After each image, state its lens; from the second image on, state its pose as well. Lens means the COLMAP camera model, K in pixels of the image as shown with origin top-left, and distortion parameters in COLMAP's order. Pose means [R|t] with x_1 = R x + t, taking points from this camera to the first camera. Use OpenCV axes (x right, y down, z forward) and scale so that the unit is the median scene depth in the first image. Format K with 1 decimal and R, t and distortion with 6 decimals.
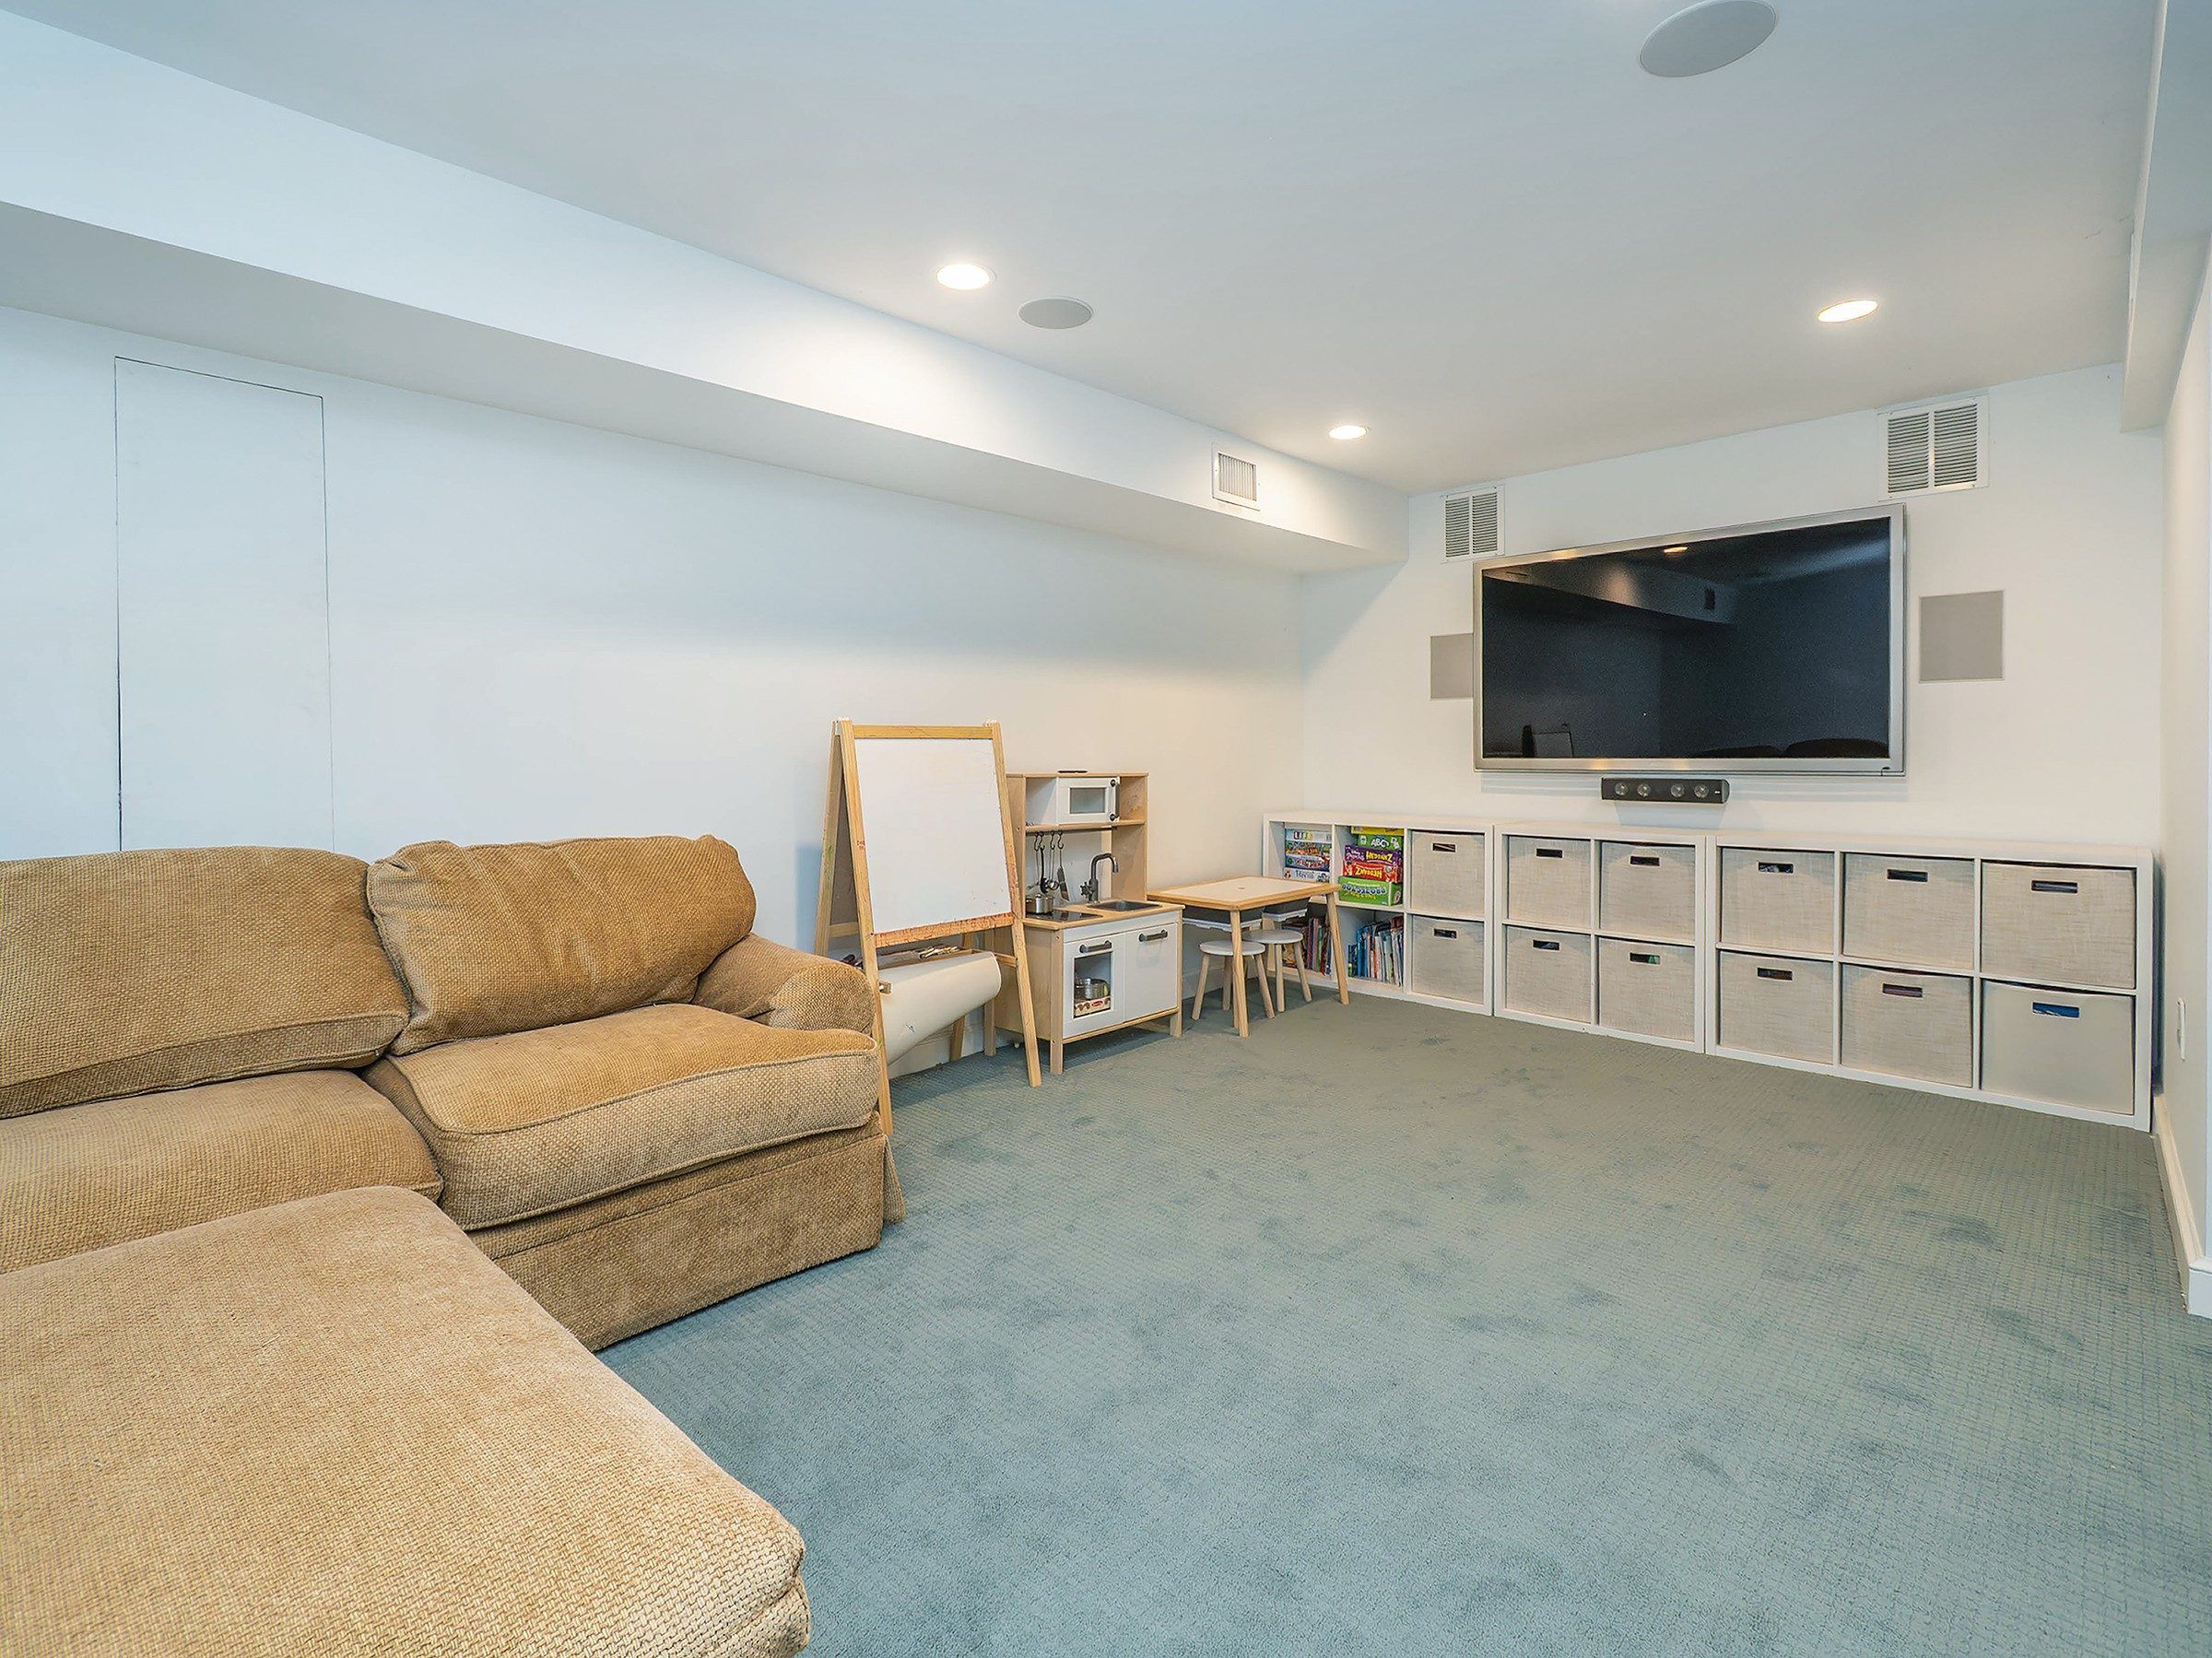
lens RADIAL K [[1039.6, 0, 1102.7], [0, 1039.6, 775.2], [0, 0, 1]] dist [0.001752, 0.000378]
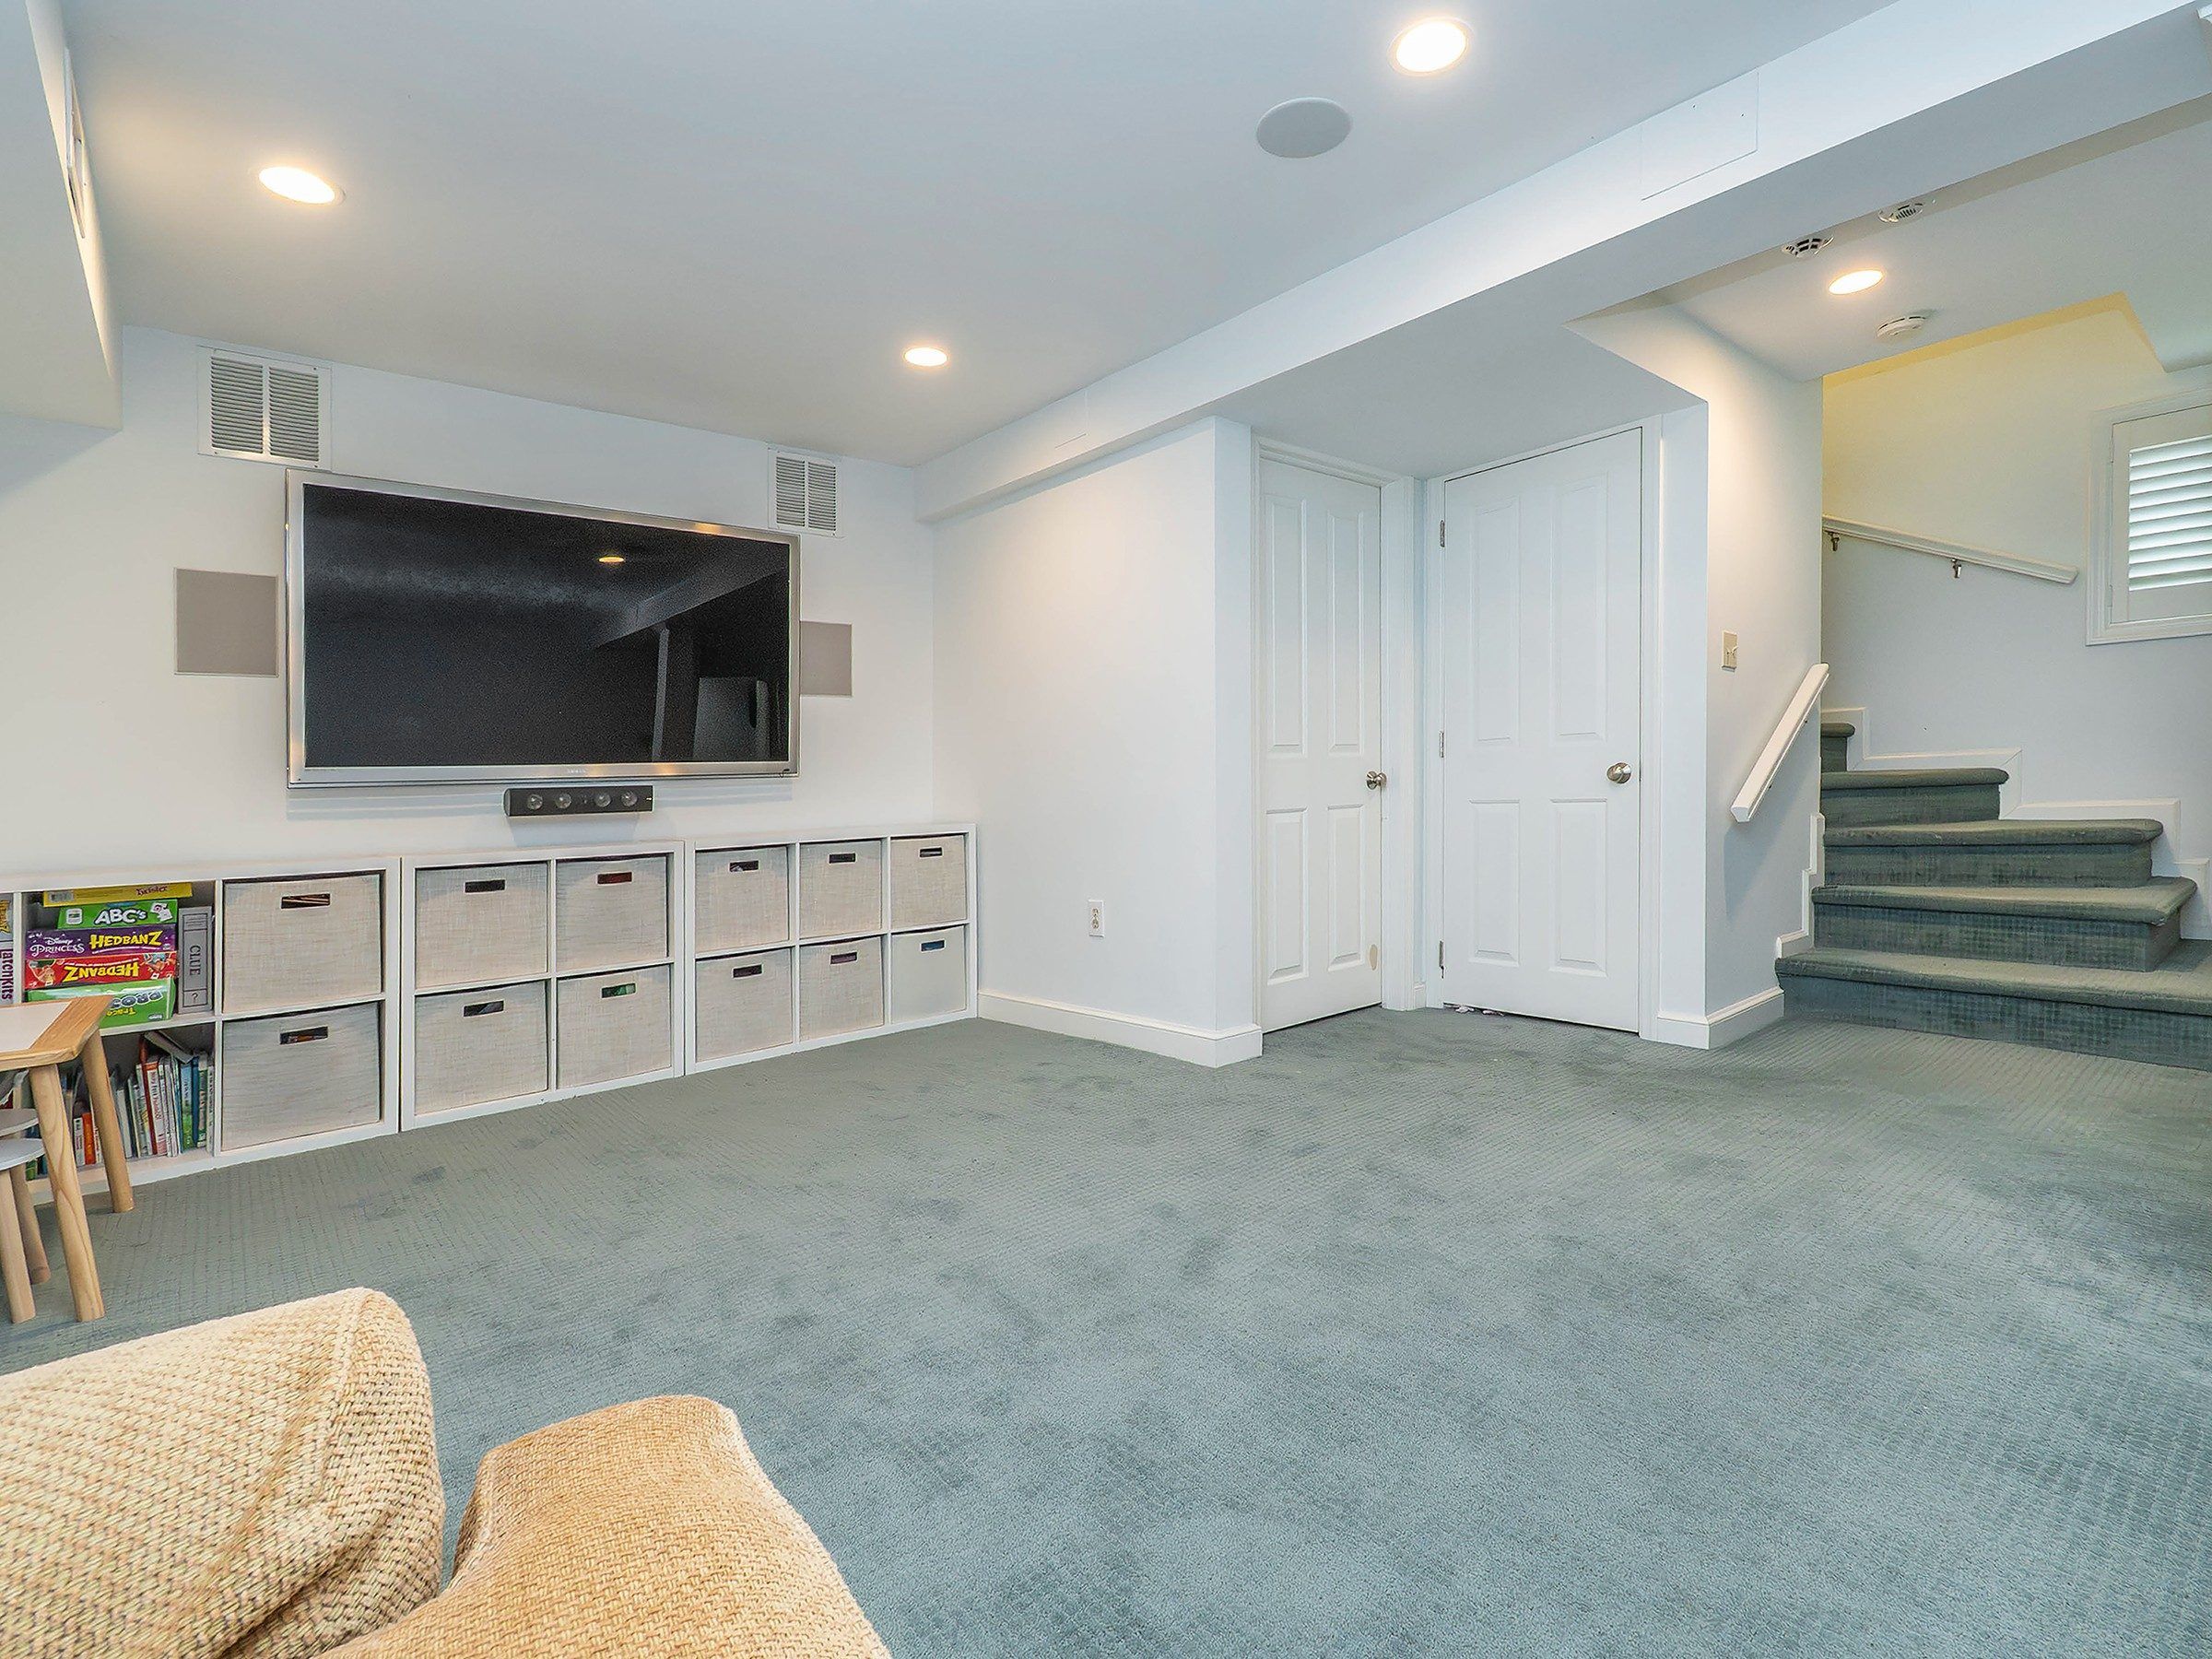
lens RADIAL K [[1080.1, 0, 1106.0], [0, 1080.1, 829.5], [0, 0, 1]] dist [0.003815, 0.000416]
pose [[0.086102, -0.031436, 0.995790, -0.321385], [0.060283, 0.997835, 0.026288, 0.040637], [-0.994461, 0.057765, 0.087811, 0.481105]]
